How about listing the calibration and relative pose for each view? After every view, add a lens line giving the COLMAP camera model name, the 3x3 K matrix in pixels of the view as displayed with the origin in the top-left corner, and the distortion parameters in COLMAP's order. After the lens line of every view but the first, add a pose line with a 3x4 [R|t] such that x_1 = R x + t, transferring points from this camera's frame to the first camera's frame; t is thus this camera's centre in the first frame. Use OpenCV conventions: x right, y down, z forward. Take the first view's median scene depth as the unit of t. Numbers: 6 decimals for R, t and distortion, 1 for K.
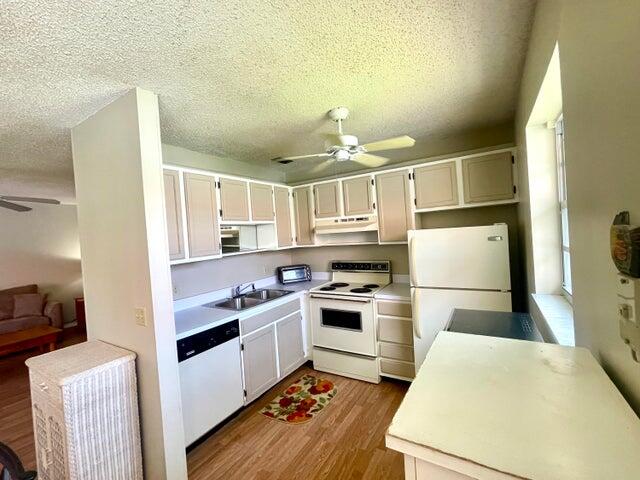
lens RADIAL K [[286.1, 0, 320.0], [0, 286.1, 240.0], [0, 0, 1]] dist [0.001137, 0.000330]
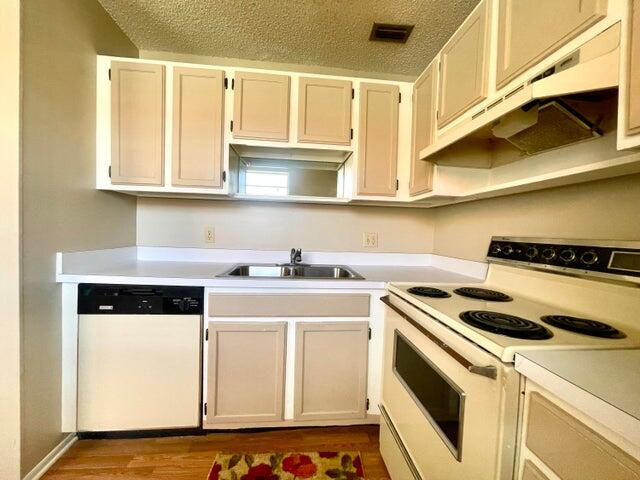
lens RADIAL K [[254.7, 0, 320.0], [0, 254.7, 240.0], [0, 0, 1]] dist [0.001923, 0.000132]
pose [[0.595105, 0.107302, -0.796453, 0.242522], [-0.092910, 0.993587, 0.064439, 0.097819], [0.798260, 0.035650, 0.601258, 0.732227]]
